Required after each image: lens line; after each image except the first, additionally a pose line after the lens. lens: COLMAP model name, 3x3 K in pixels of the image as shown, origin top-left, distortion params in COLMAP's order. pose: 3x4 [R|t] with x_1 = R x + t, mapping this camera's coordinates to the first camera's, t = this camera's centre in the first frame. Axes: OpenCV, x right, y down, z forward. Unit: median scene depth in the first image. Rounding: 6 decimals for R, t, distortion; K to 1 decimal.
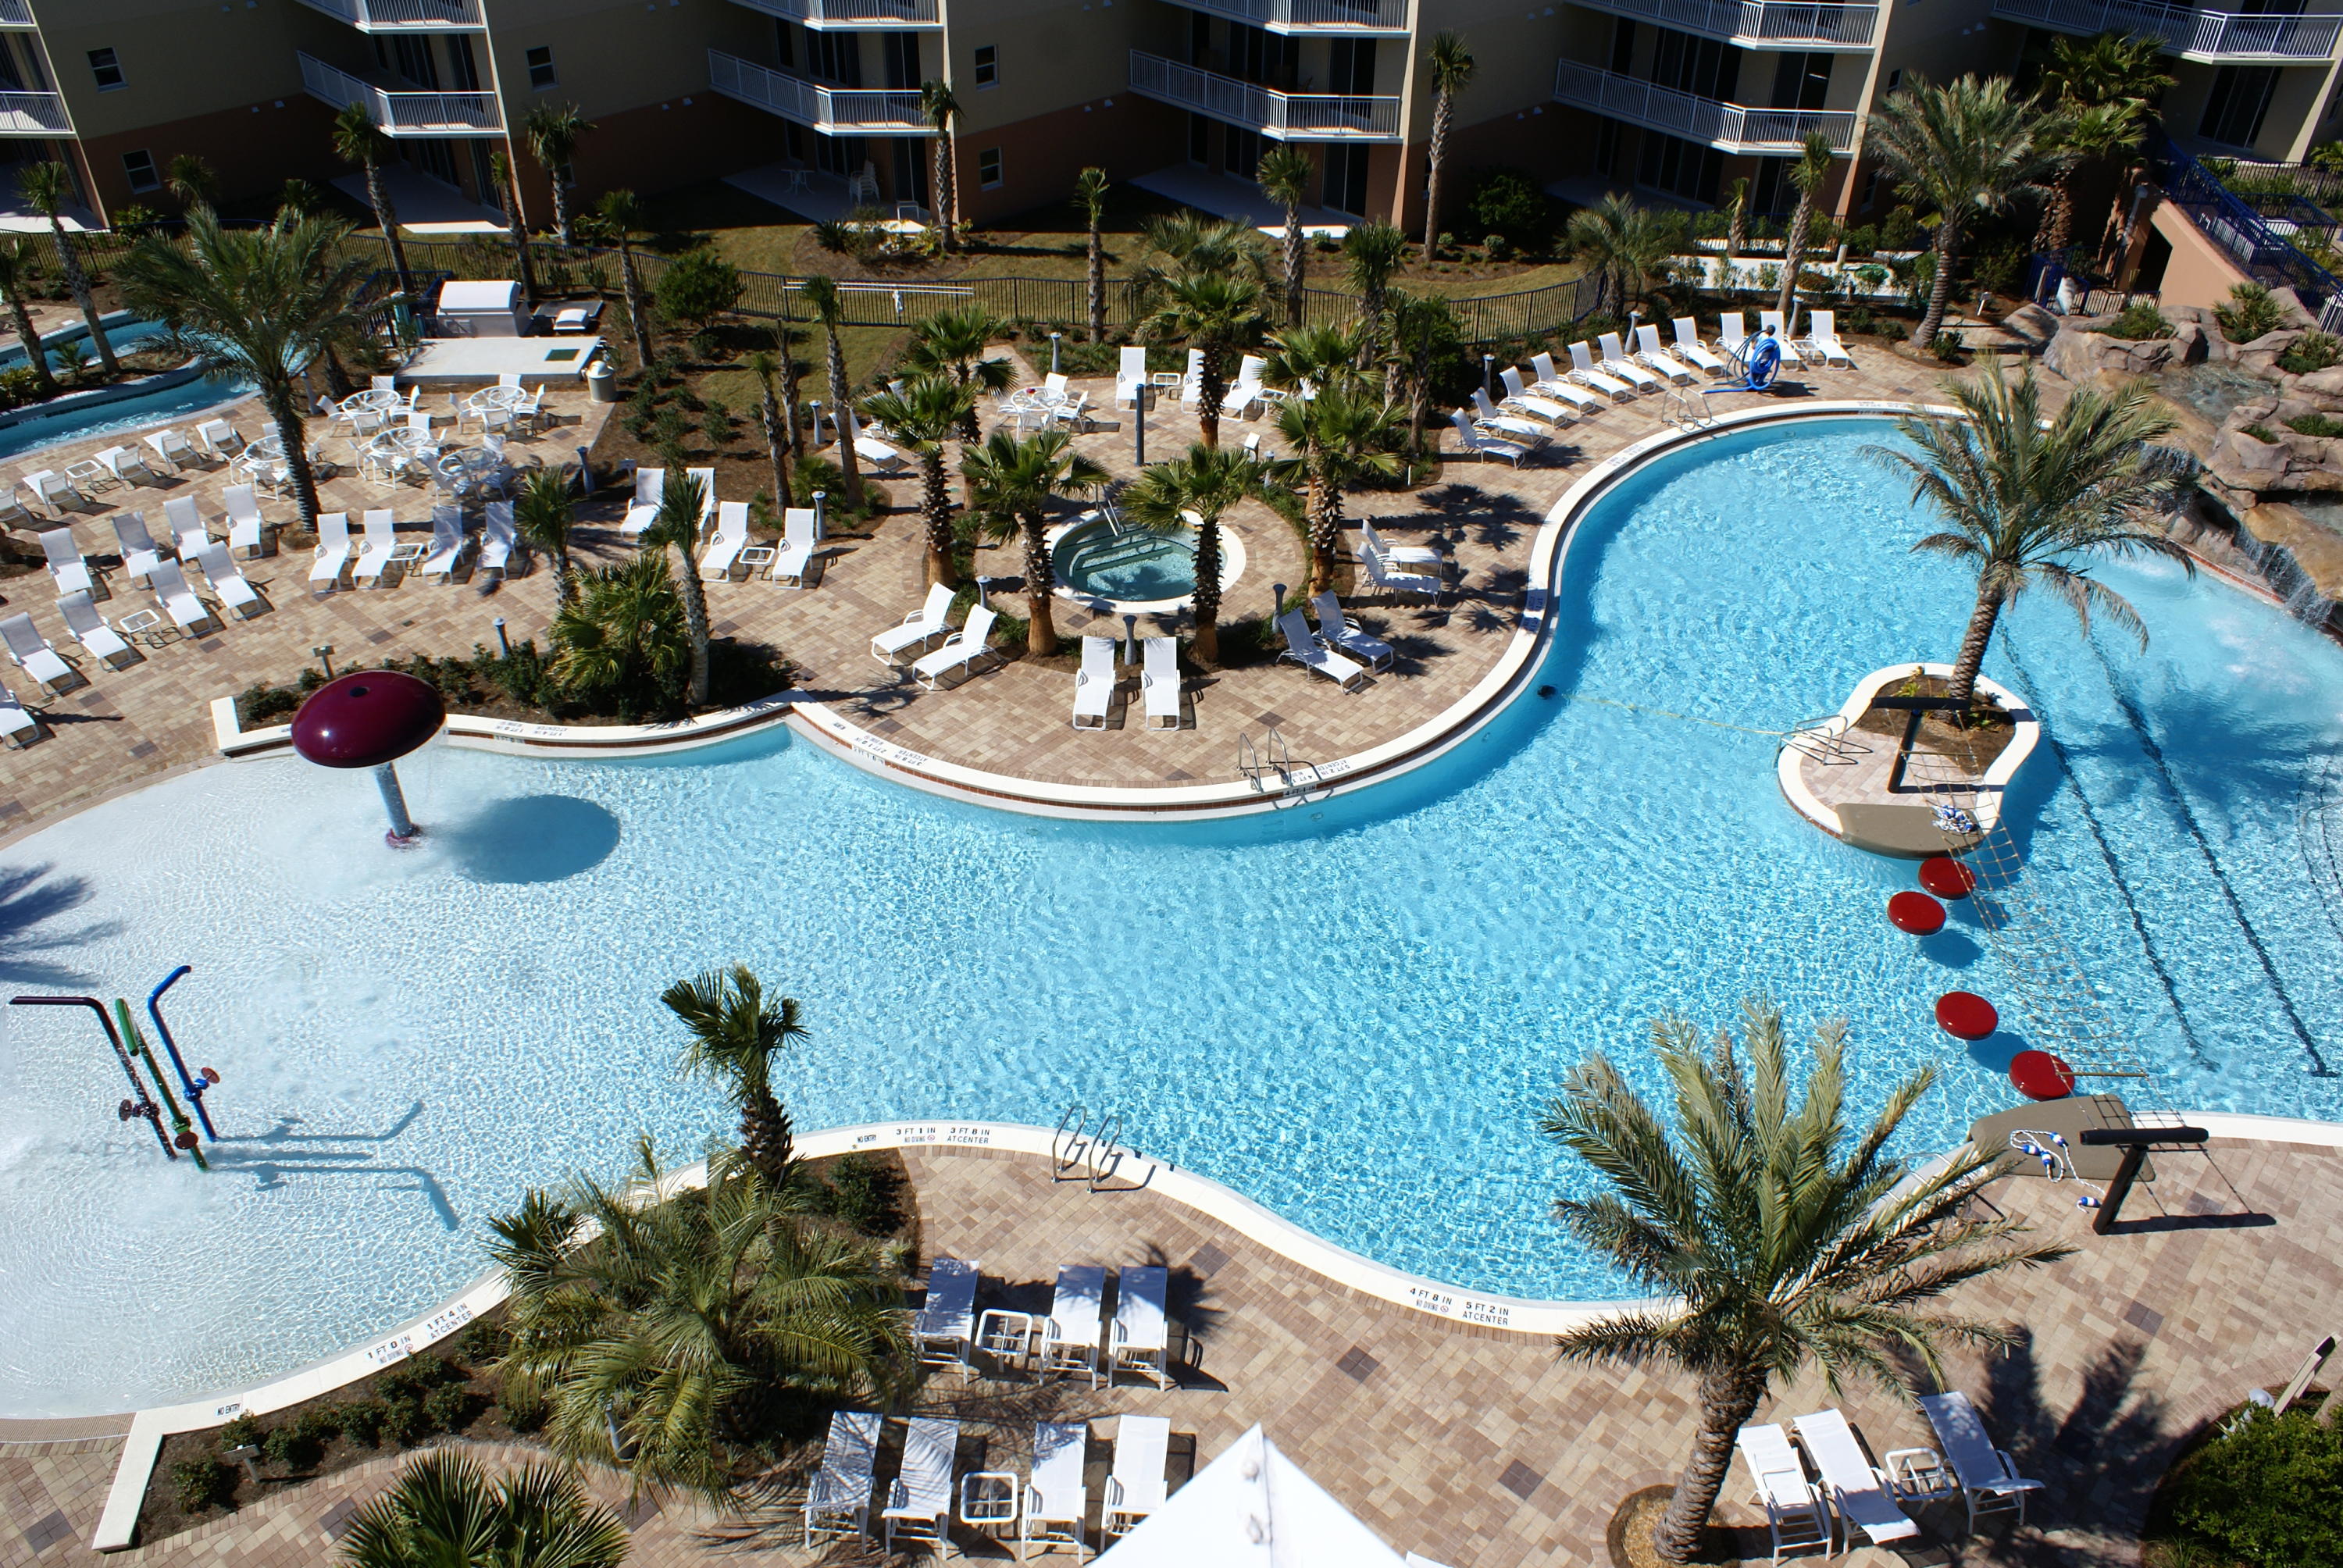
lens RADIAL K [[1801.1, 0, 1171.5], [0, 1801.1, 784.0], [0, 0, 1]] dist [-0.160903, 0.140172]
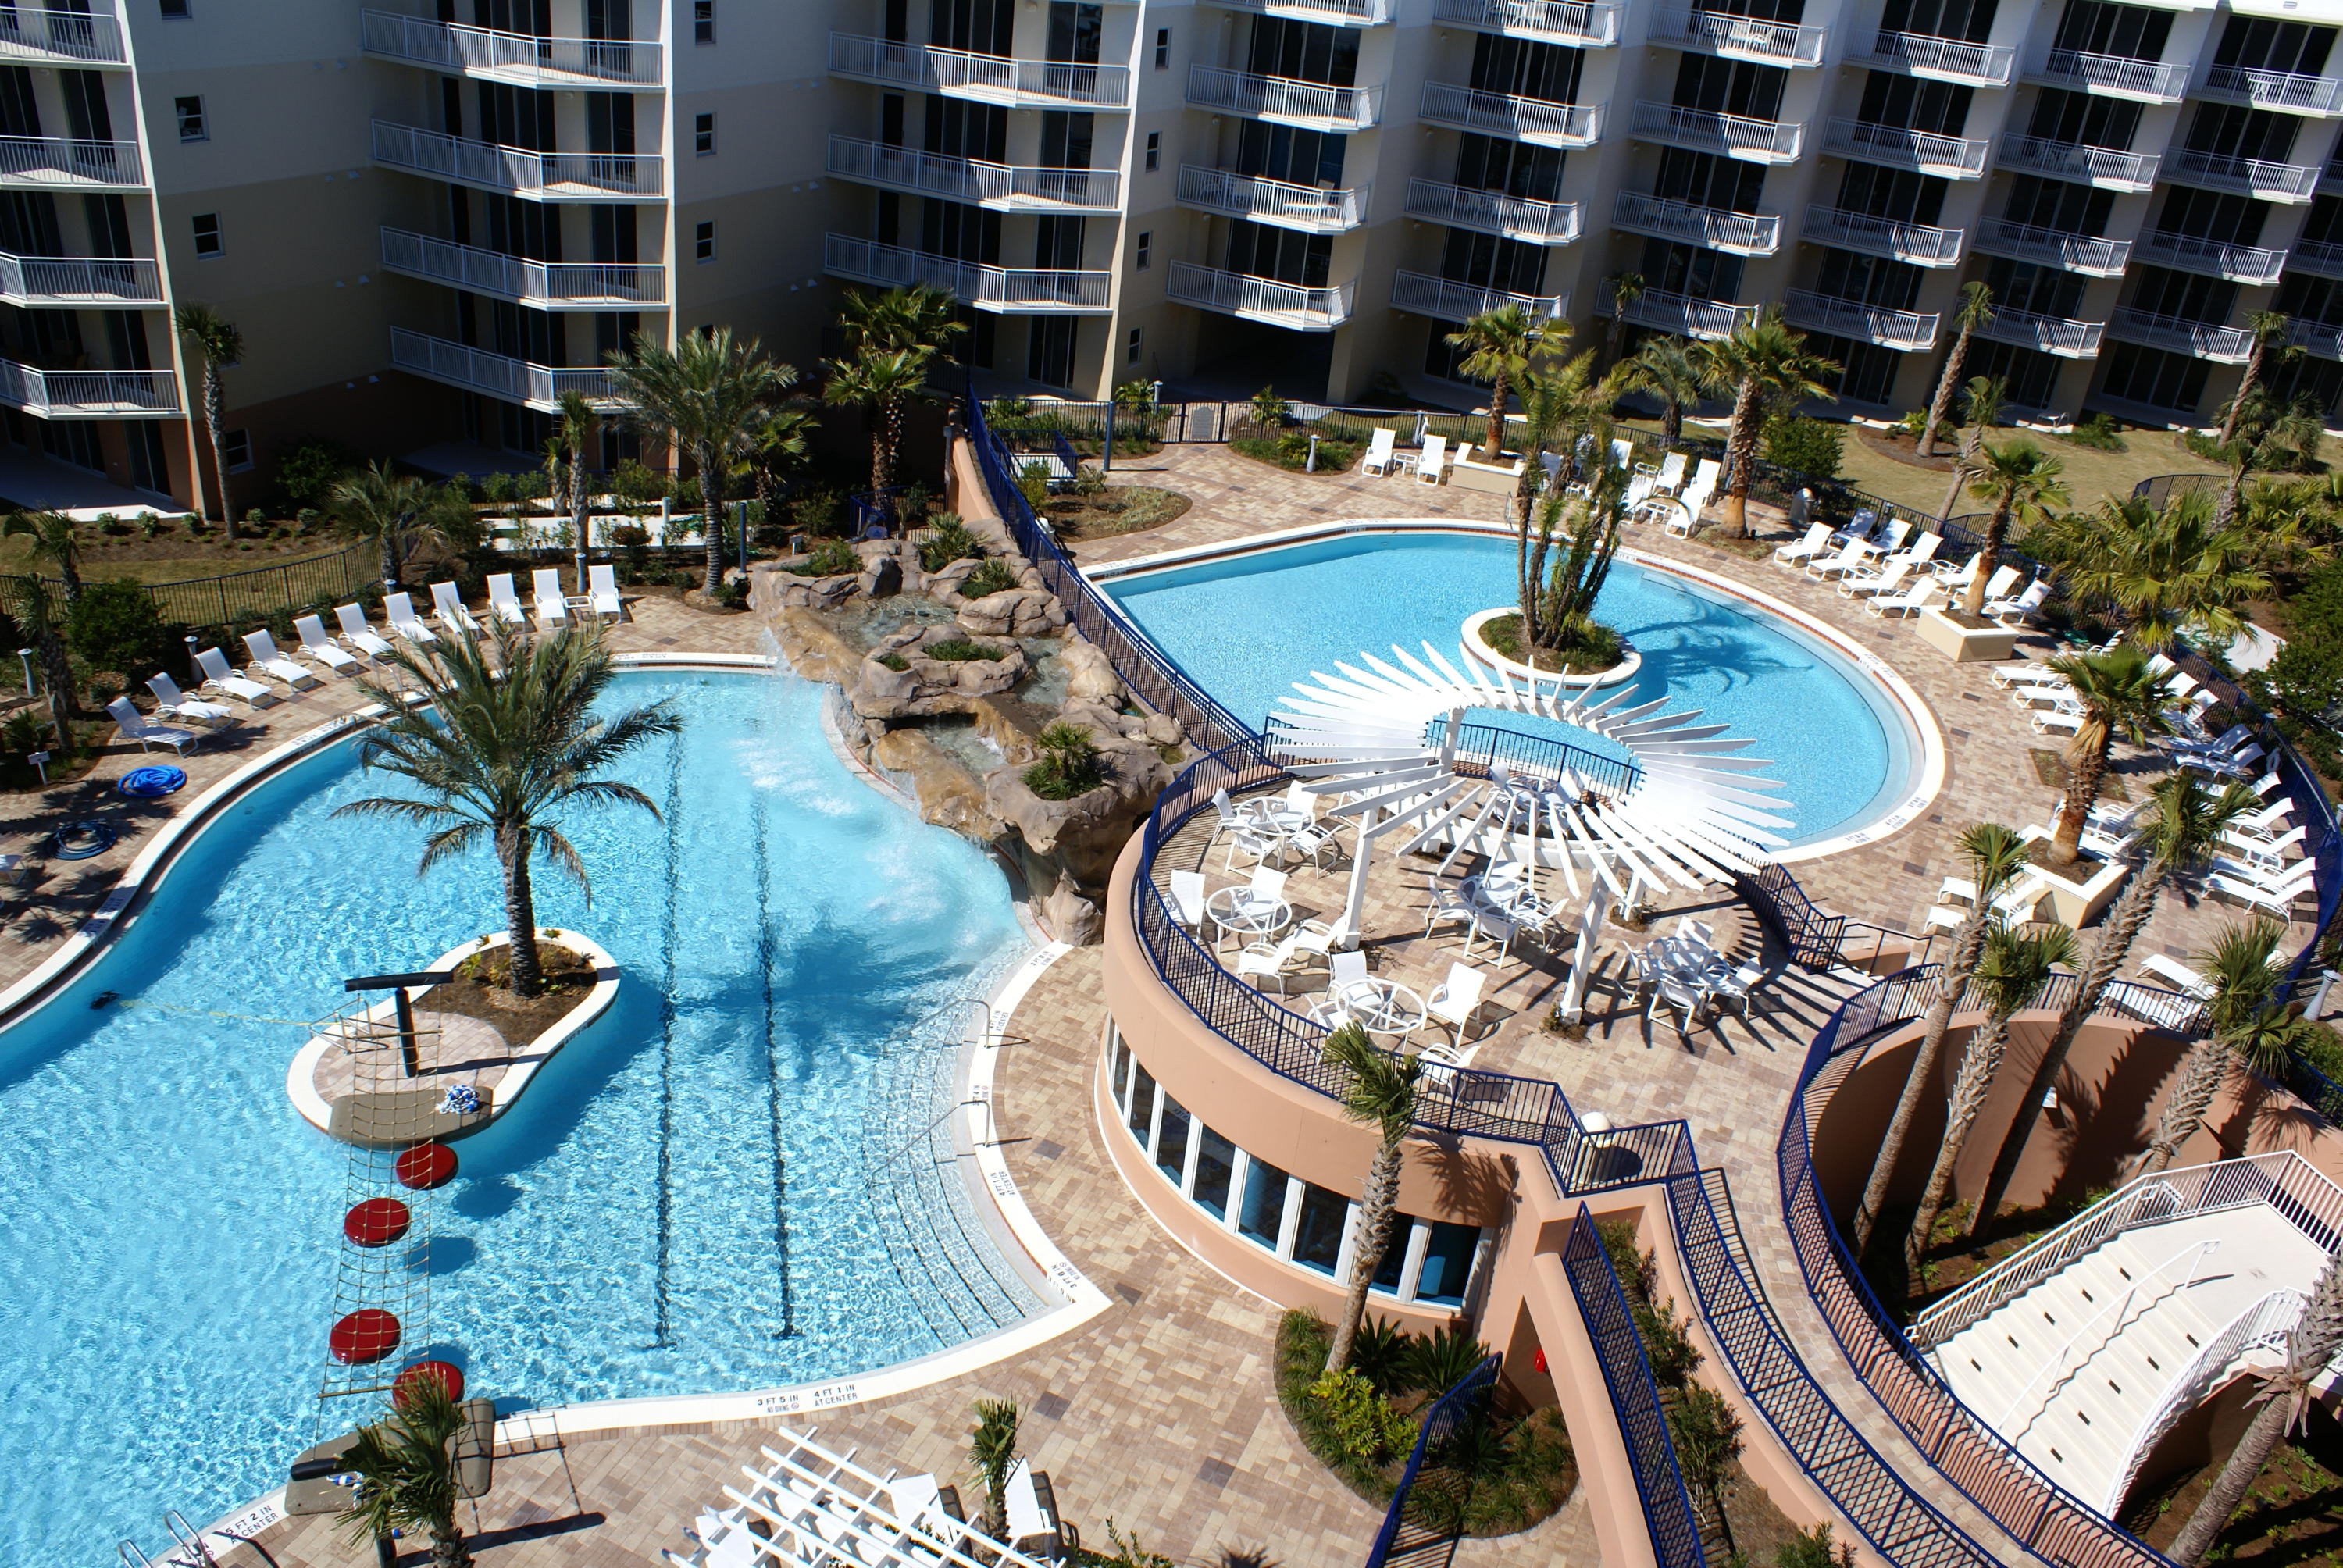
lens RADIAL K [[1801.1, 0, 1171.5], [0, 1801.1, 784.0], [0, 0, 1]] dist [-0.160903, 0.140172]
pose [[0.945022, -0.075616, 0.318143, 0.408817], [0.119741, 0.985344, -0.121484, 0.010597], [-0.304295, 0.152900, 0.940227, -0.012181]]
